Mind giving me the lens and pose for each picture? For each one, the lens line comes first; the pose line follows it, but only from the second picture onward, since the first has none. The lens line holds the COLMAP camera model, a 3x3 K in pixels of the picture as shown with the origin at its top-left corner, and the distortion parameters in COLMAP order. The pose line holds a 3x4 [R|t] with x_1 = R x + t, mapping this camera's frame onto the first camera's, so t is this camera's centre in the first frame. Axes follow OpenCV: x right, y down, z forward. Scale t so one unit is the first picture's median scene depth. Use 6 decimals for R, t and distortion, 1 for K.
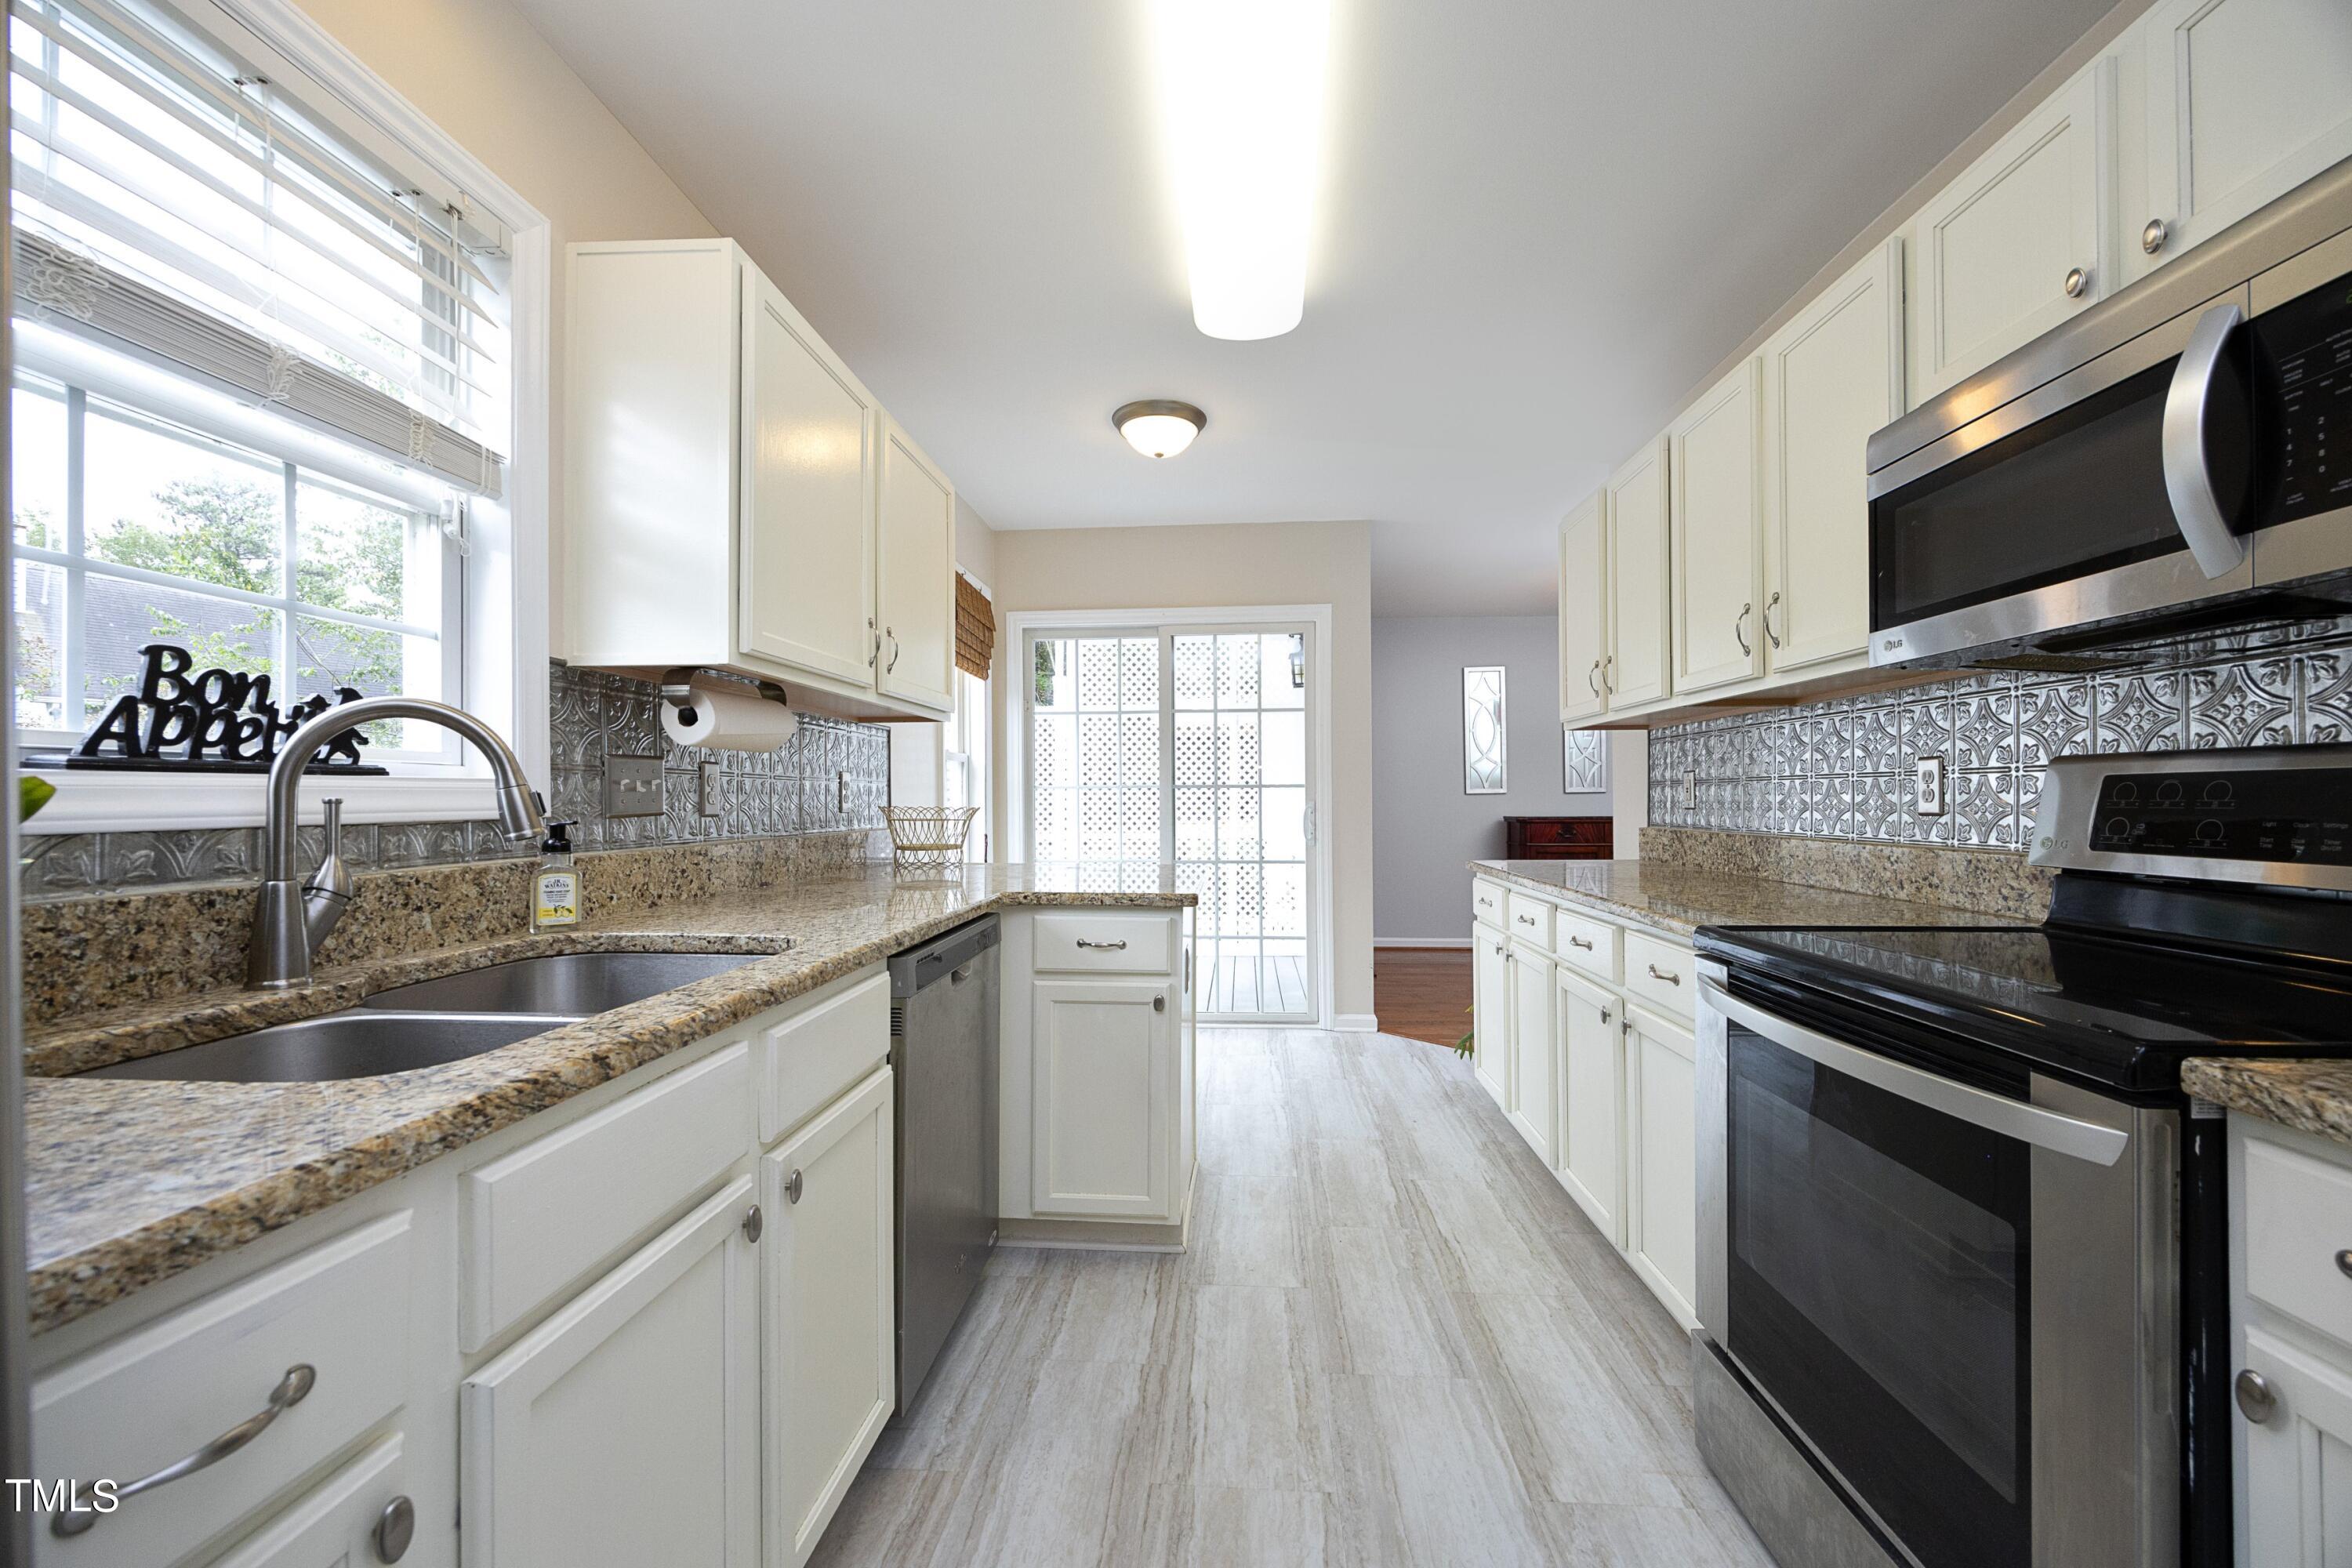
lens RADIAL K [[941.0, 0, 1176.0], [0, 941.0, 784.0], [0, 0, 1]] dist [0.001903, 0.000105]
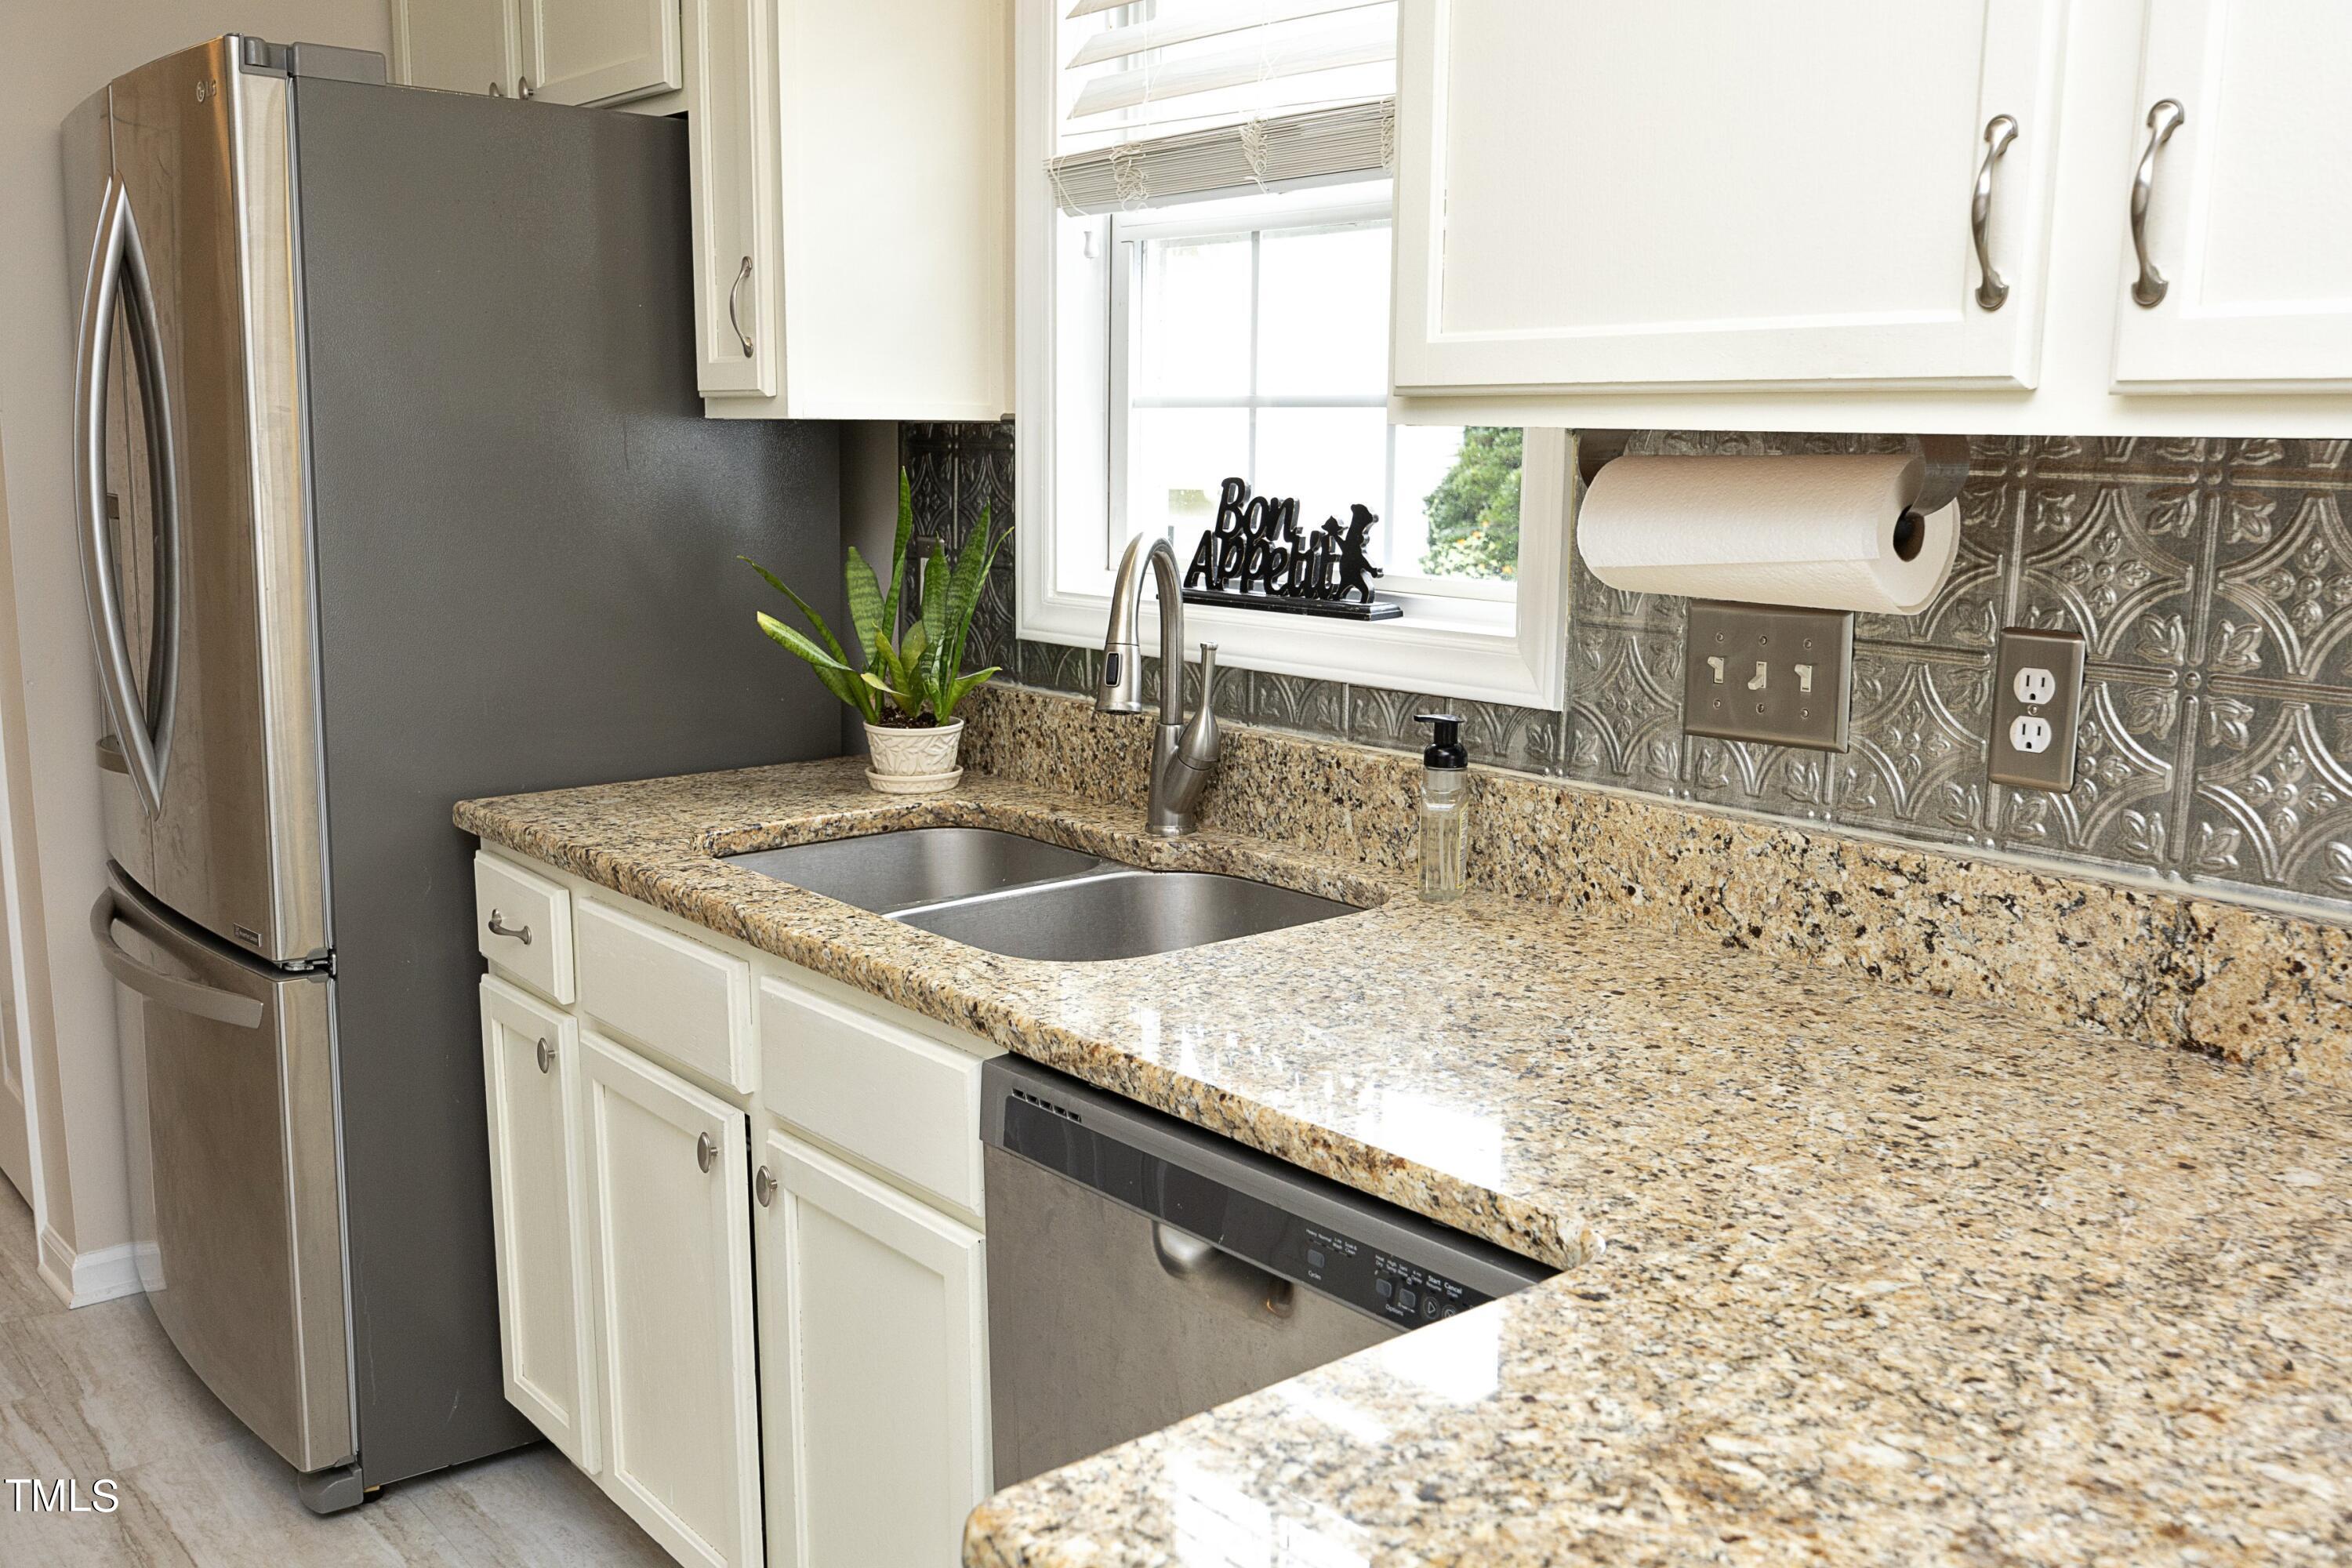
lens RADIAL K [[2085.1, 0, 1176.0], [0, 2085.1, 784.0], [0, 0, 1]] dist [-0.018057, 0.004378]
pose [[-0.728586, 0.116108, -0.675041, 0.401492], [0.009544, 0.987153, 0.159490, -0.144328], [0.684887, 0.109759, -0.720335, 2.086396]]
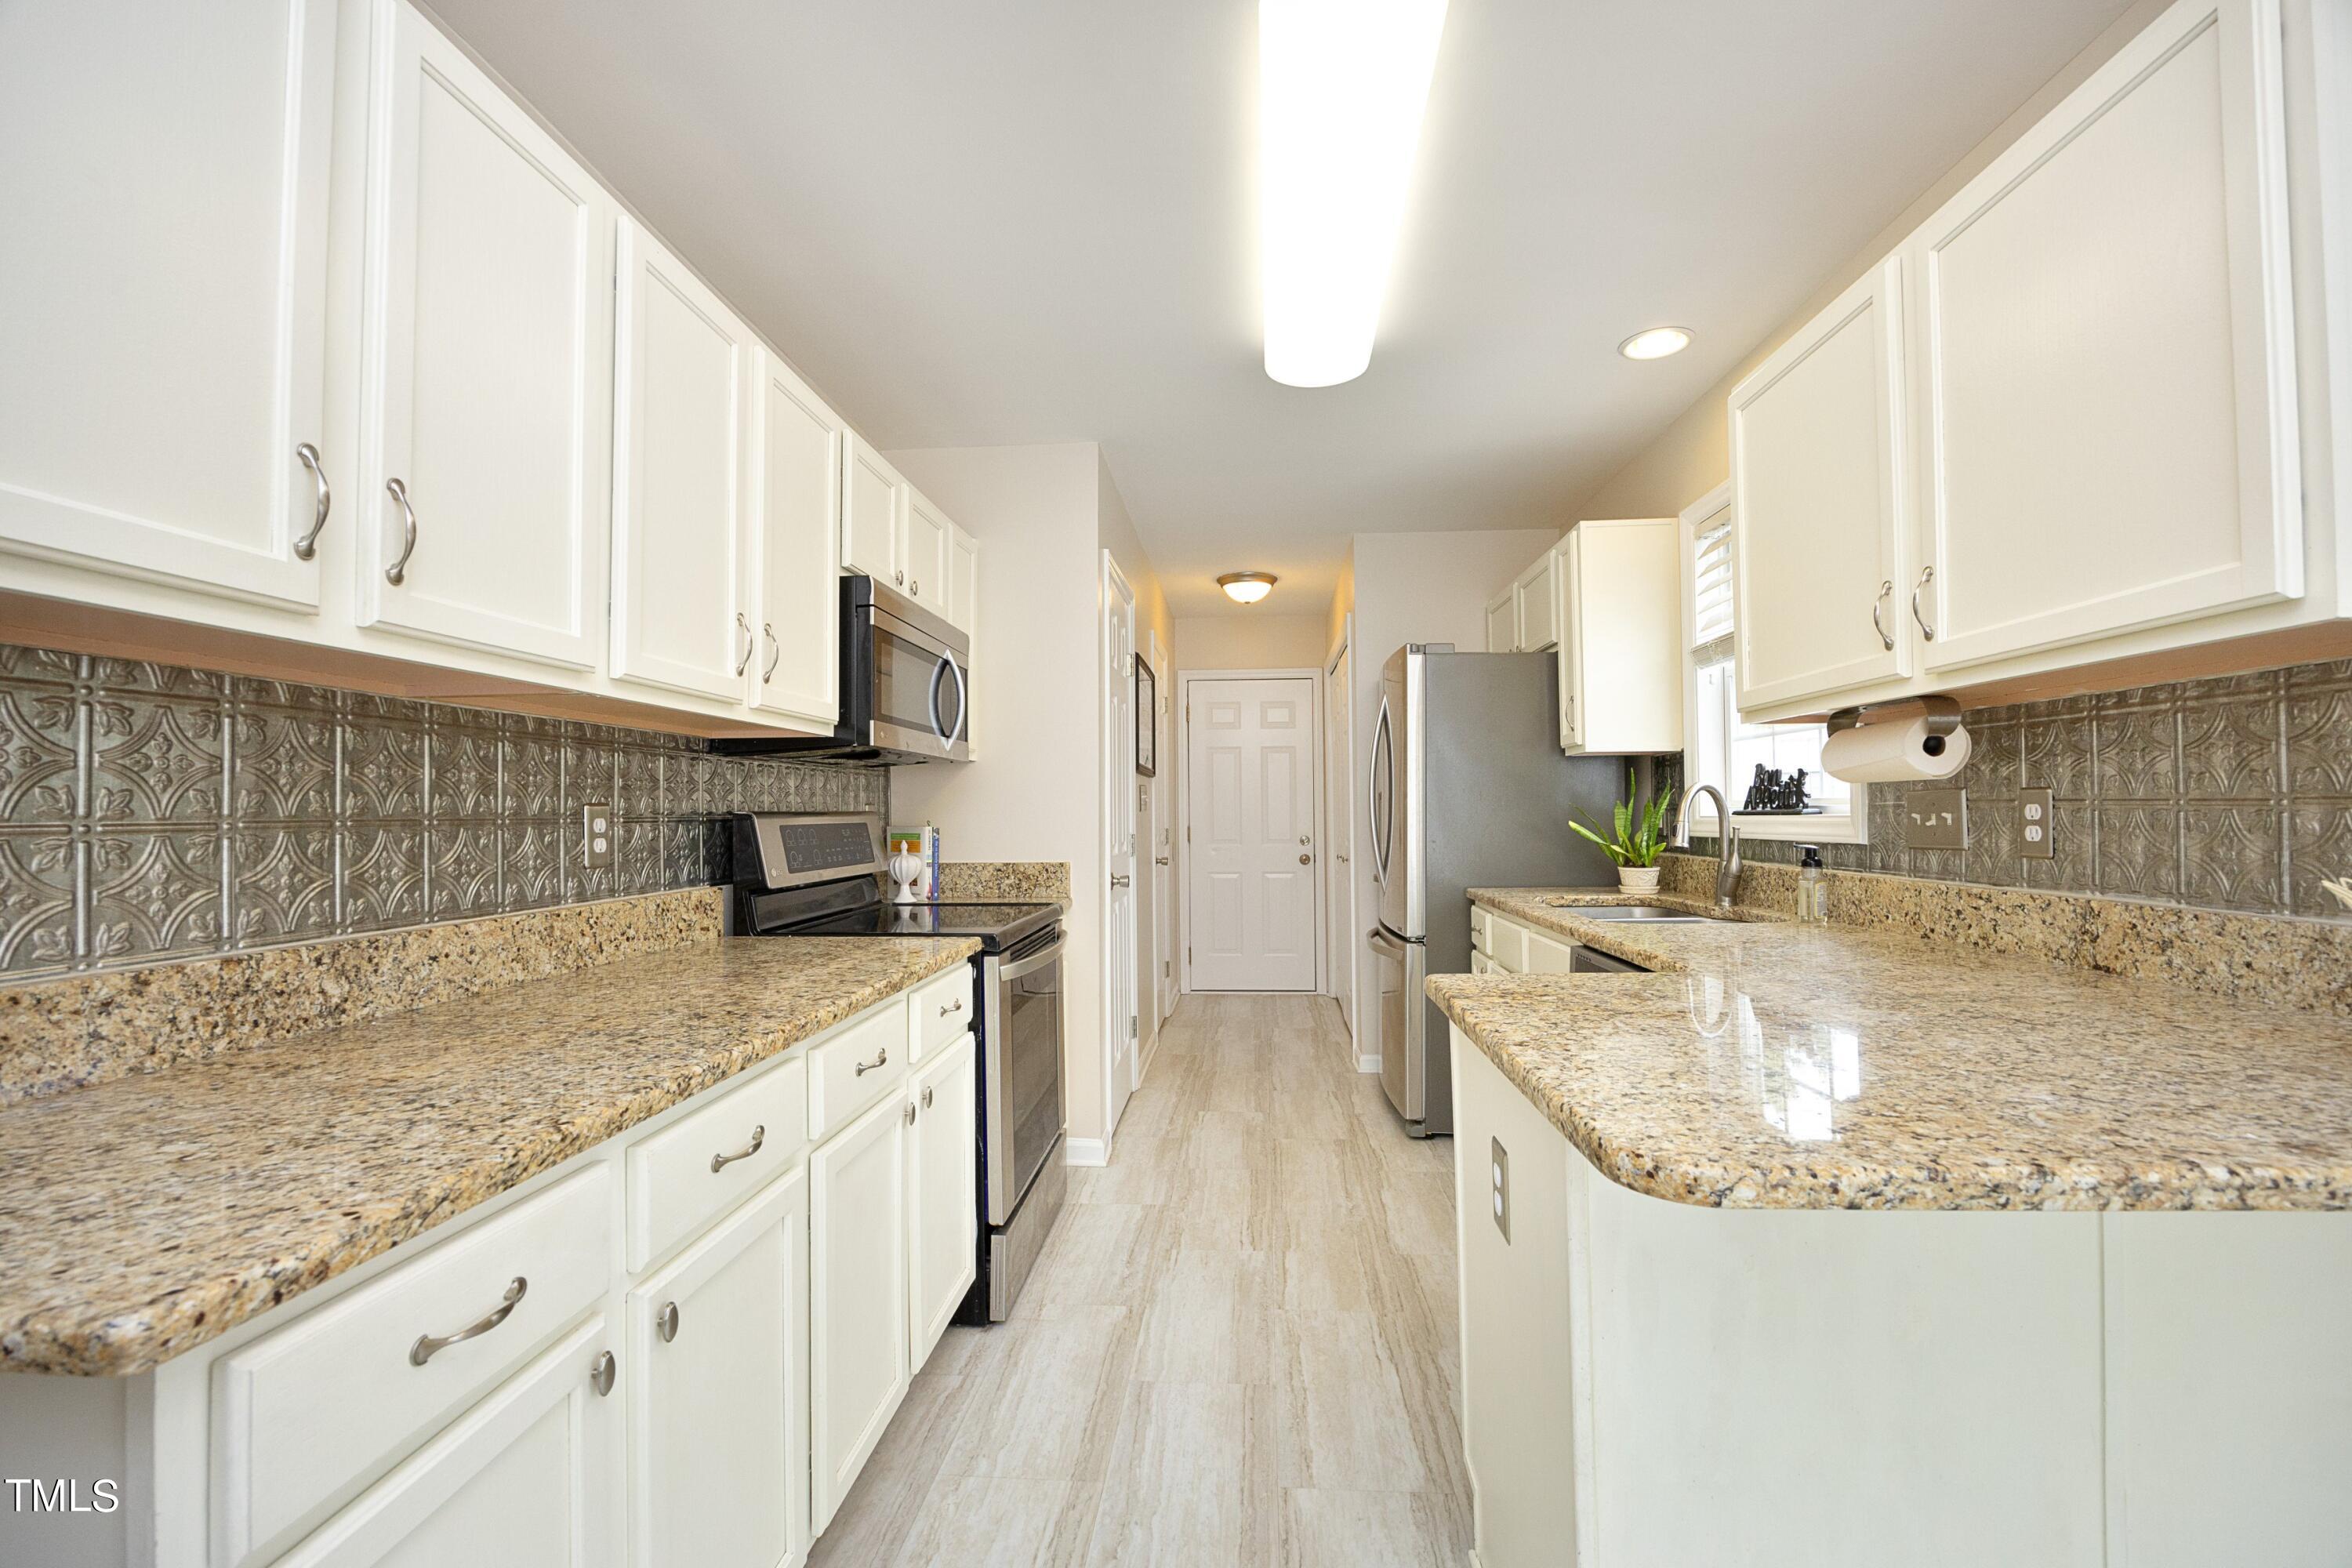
lens RADIAL K [[926.3, 0, 1176.0], [0, 926.3, 784.0], [0, 0, 1]] dist [-0.037174, -0.000043]
pose [[-0.999748, 0.012408, 0.018687, 0.320044], [0.011519, 0.998831, -0.046949, 0.000582], [-0.019248, -0.046722, -0.998722, 2.740253]]
